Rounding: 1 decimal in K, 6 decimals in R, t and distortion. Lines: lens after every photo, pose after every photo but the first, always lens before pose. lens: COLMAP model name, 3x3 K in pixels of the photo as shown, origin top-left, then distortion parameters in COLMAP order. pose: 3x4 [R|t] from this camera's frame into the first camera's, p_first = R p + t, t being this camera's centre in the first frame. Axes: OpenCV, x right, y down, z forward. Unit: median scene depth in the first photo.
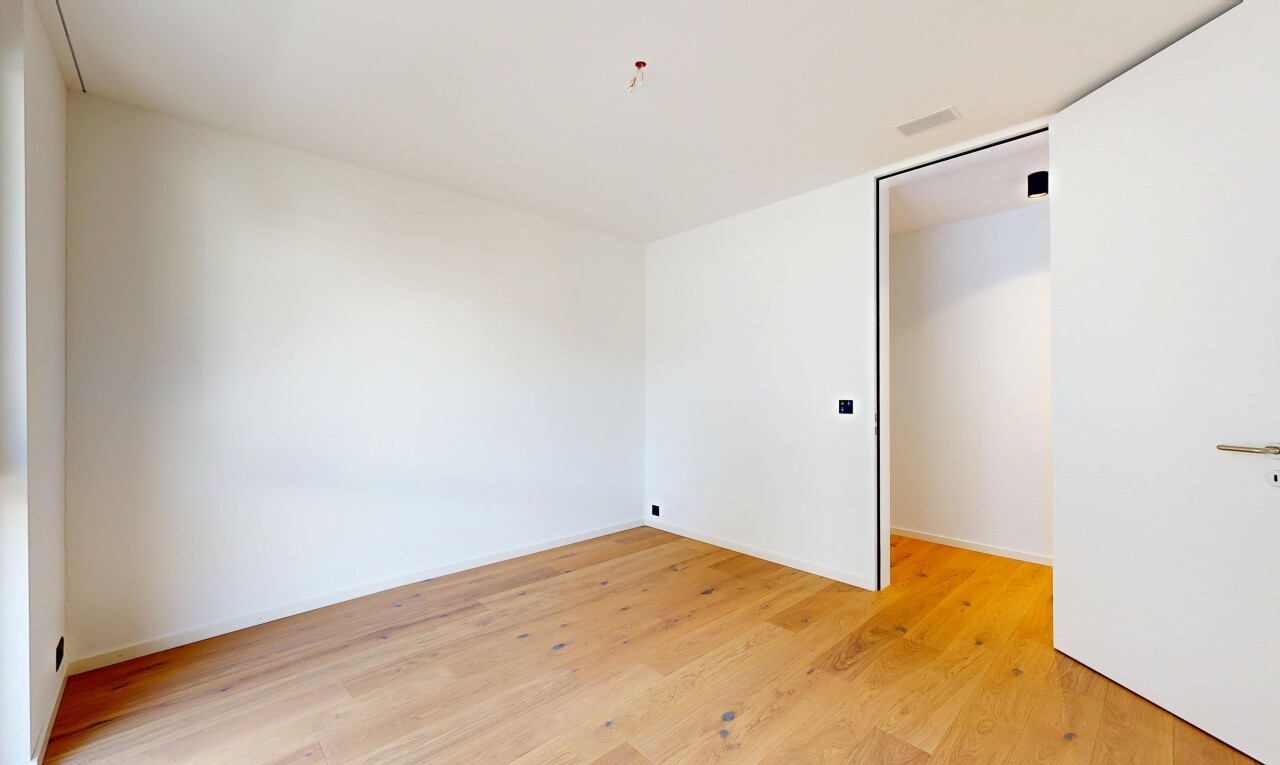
lens RADIAL K [[500.1, 0, 638.2], [0, 500.1, 385.6], [0, 0, 1]] dist [-0.000701, -0.000138]
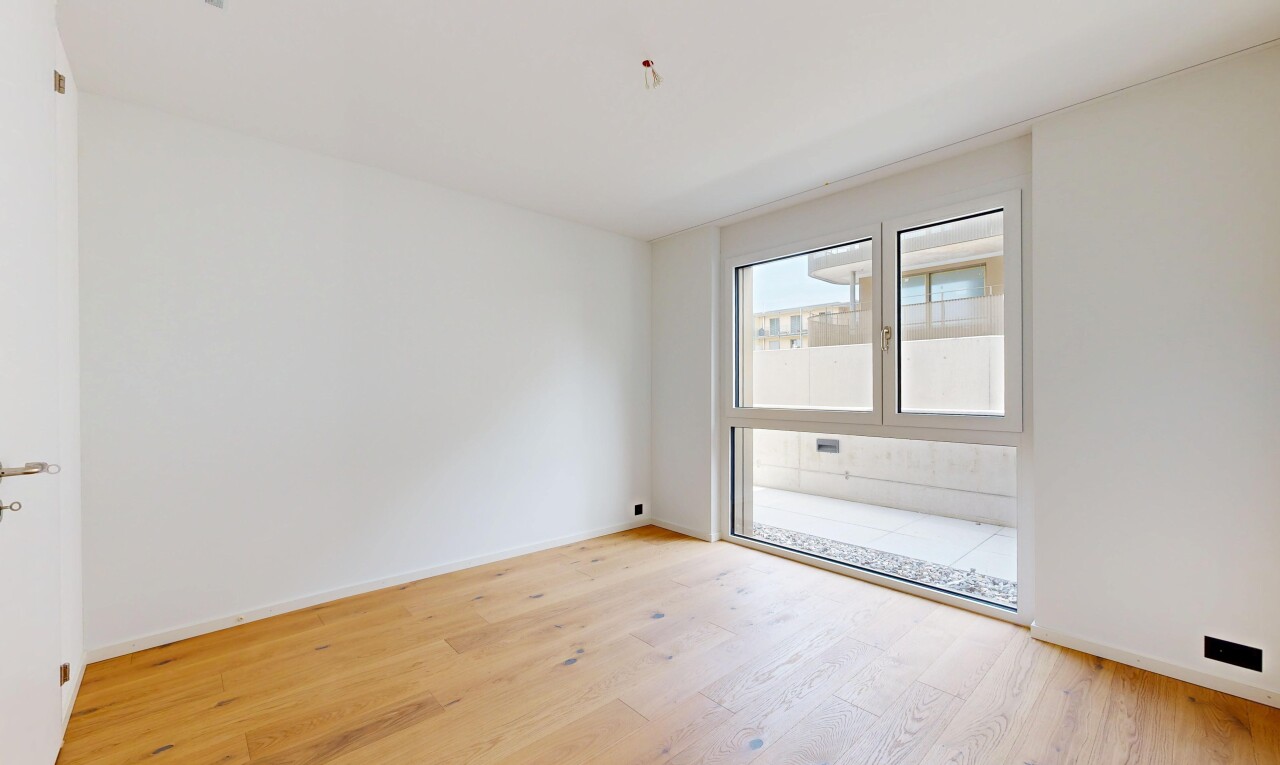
lens RADIAL K [[500.1, 0, 638.2], [0, 500.1, 385.6], [0, 0, 1]] dist [-0.000701, -0.000138]
pose [[-0.999768, -0.000618, 0.021511, -0.004989], [-0.000758, 0.999979, -0.006480, 0.011485], [-0.021506, -0.006495, -0.999748, 1.978446]]
